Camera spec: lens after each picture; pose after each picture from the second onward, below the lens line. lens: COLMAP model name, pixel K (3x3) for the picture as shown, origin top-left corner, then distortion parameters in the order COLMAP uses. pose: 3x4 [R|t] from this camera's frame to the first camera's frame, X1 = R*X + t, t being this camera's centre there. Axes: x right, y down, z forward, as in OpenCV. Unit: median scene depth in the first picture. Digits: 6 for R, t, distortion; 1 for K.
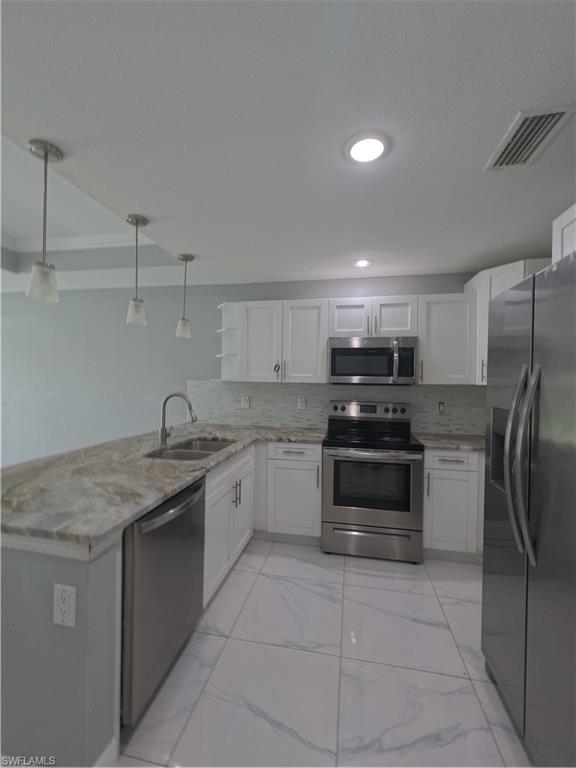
lens RADIAL K [[324.1, 0, 288.4], [0, 324.1, 384.8], [0, 0, 1]] dist [0.003502, 0.000146]
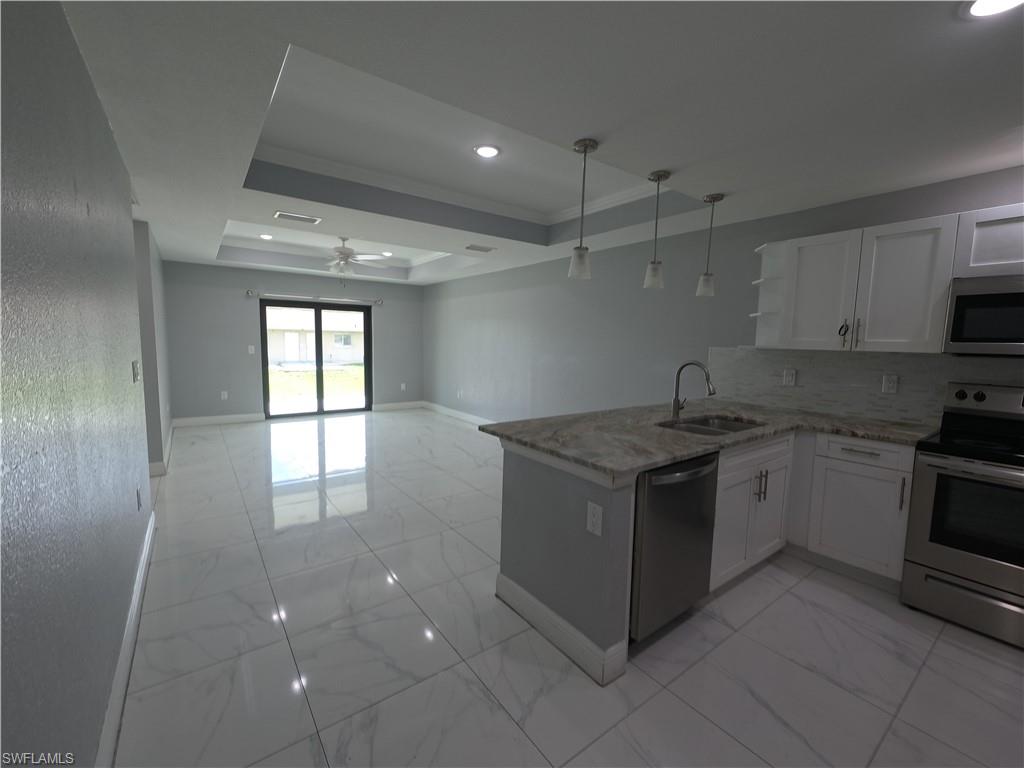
lens RADIAL K [[432.1, 0, 512.0], [0, 432.1, 384.0], [0, 0, 1]] dist [0.004063, 0.000038]
pose [[0.738176, 0.066653, -0.671307, 0.083968], [-0.015564, 0.996525, 0.081829, -0.002524], [0.674428, -0.049956, 0.736649, -0.199676]]
